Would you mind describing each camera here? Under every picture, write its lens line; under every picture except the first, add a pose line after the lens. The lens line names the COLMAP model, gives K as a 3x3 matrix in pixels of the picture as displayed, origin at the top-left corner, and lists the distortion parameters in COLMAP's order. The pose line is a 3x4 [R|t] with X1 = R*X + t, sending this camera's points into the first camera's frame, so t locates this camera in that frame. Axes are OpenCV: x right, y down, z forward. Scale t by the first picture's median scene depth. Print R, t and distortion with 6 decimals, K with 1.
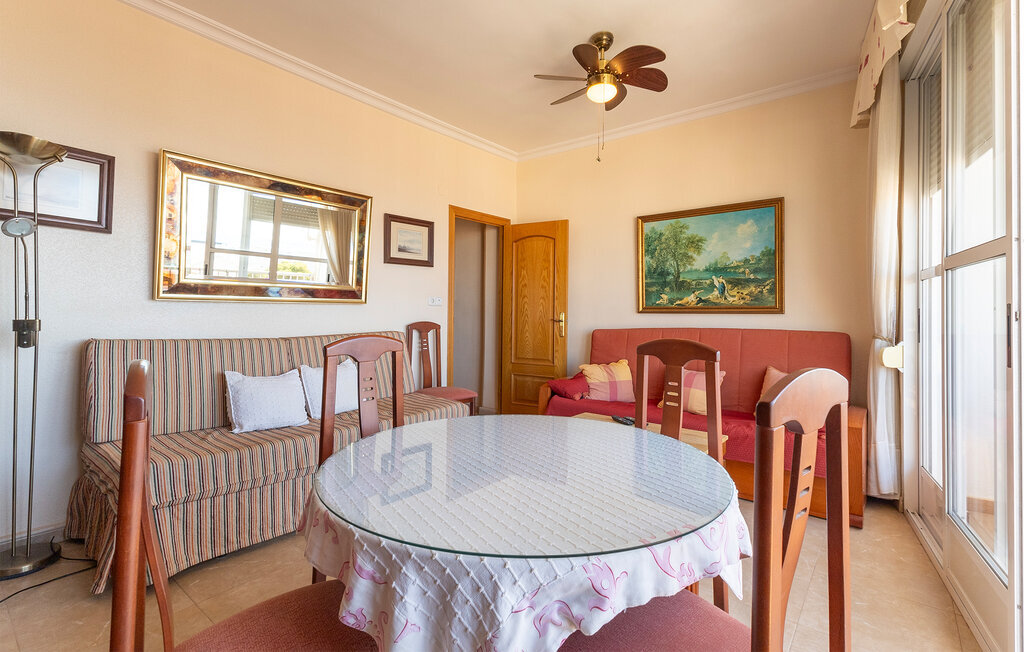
lens RADIAL K [[401.0, 0, 512.0], [0, 401.0, 326.0], [0, 0, 1]] dist [-0.000200, -0.000060]
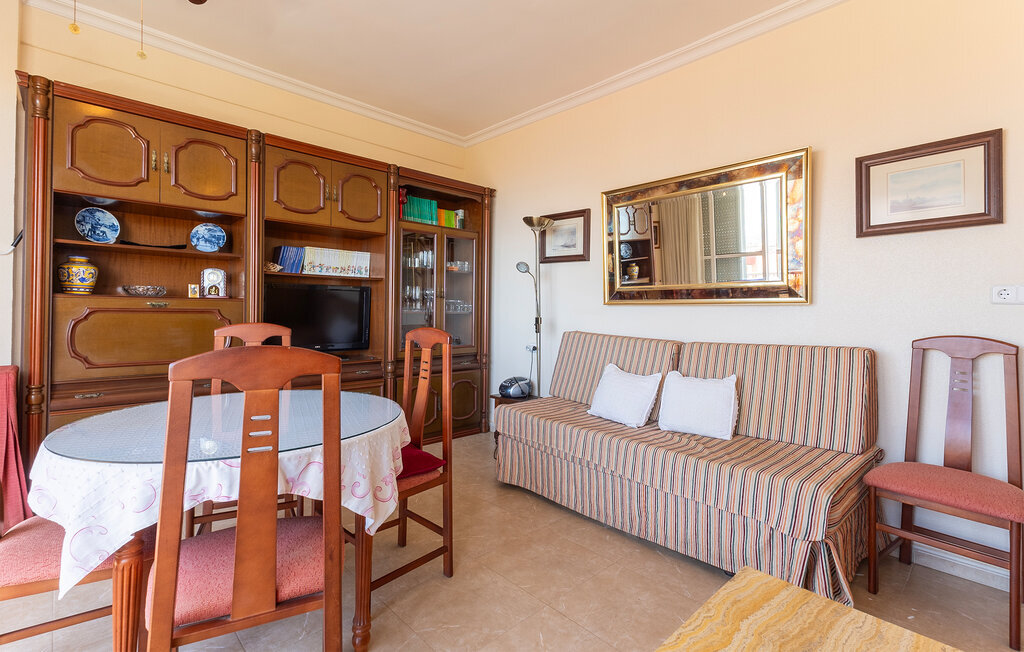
lens RADIAL K [[478.7, 0, 511.3], [0, 478.7, 305.8], [0, 0, 1]] dist [0.018655, -0.000399]
pose [[-0.071814, -0.017468, -0.997265, 0.472216], [-0.040698, 0.999065, -0.014568, -0.017941], [0.996587, 0.039541, -0.072458, 0.522365]]
